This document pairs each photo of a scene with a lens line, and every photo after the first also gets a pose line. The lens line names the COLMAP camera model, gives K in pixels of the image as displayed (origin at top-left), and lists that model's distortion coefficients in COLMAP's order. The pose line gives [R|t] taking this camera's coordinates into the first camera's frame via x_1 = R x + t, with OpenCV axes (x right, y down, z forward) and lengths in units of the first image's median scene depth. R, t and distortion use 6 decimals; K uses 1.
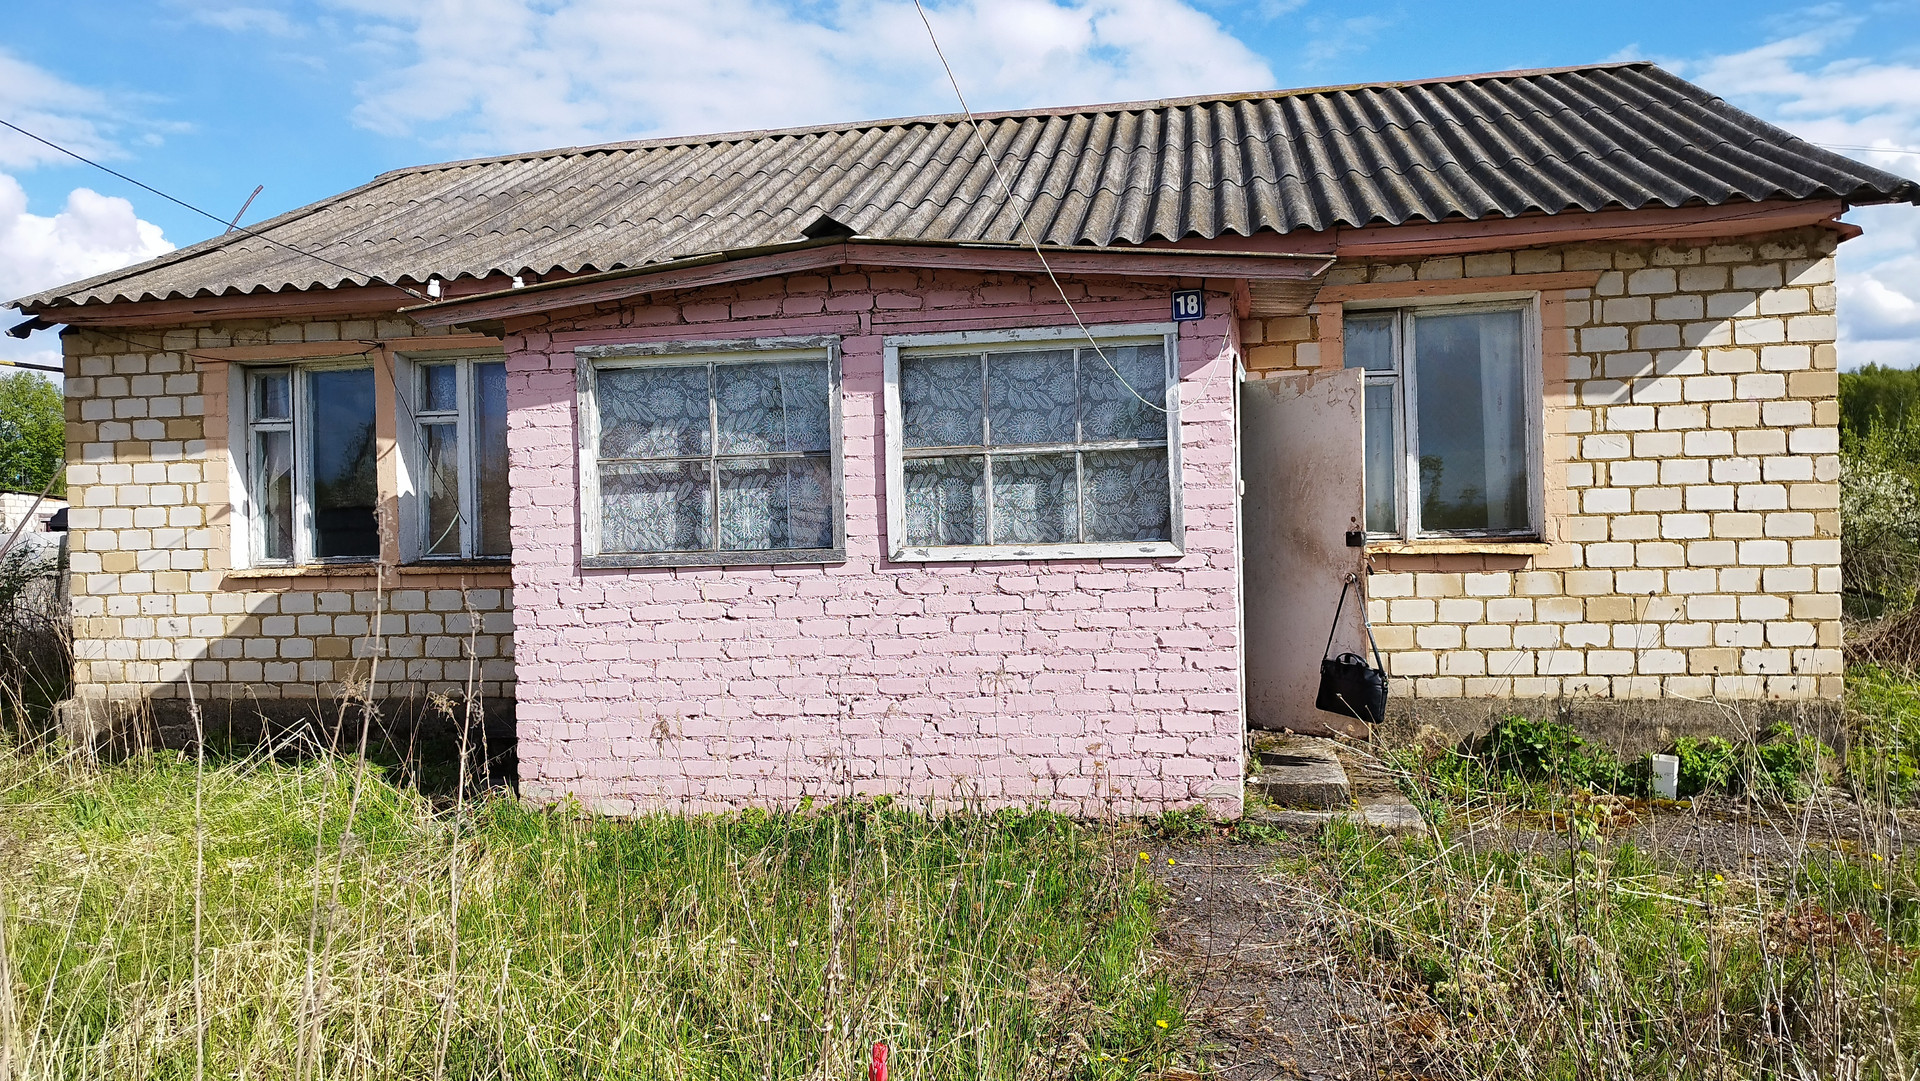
lens RADIAL K [[1339.4, 0, 960.0], [0, 1339.4, 540.5], [0, 0, 1]] dist [0.065898, -0.067930]
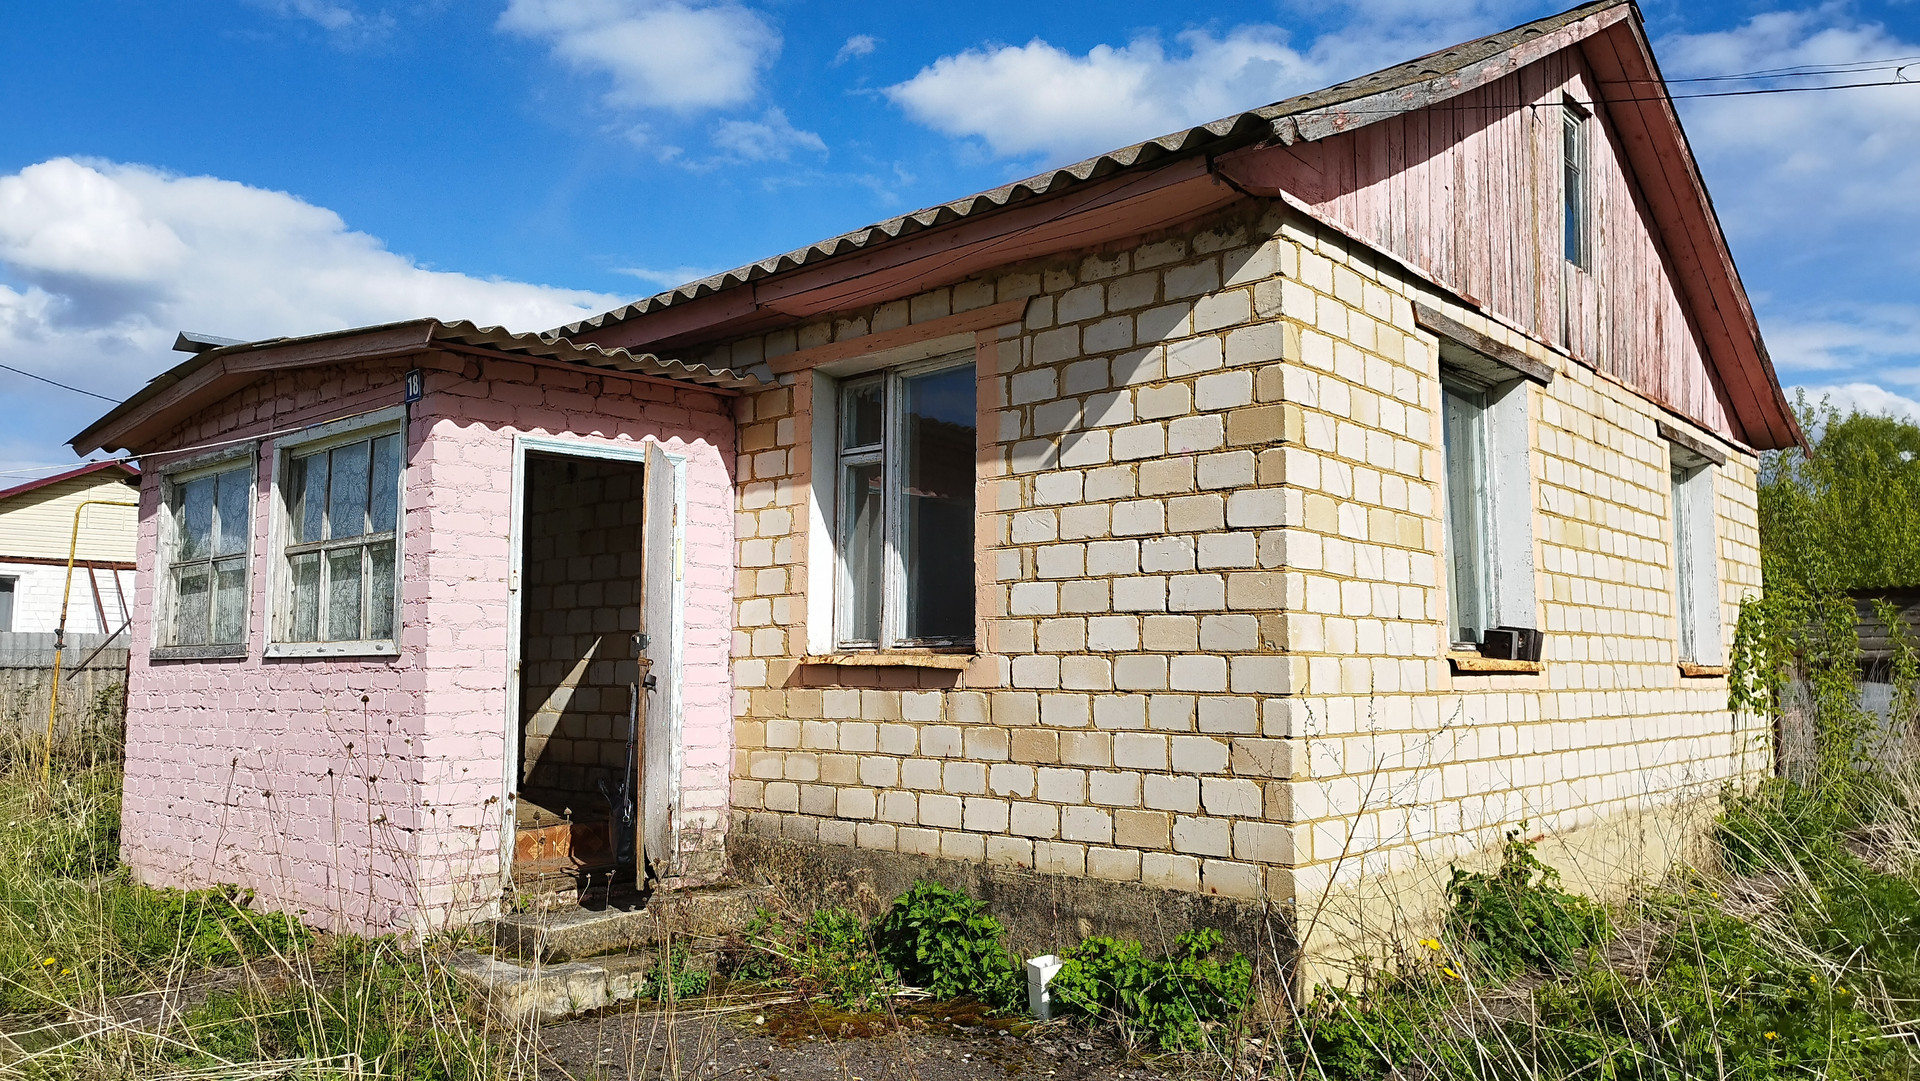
lens RADIAL K [[1339.4, 0, 960.0], [0, 1339.4, 540.5], [0, 0, 1]] dist [0.065898, -0.067930]
pose [[0.846400, -0.026435, -0.531891, 0.843760], [-0.025493, 0.995611, -0.090050, 0.006271], [0.531937, 0.089778, 0.842011, 0.357064]]
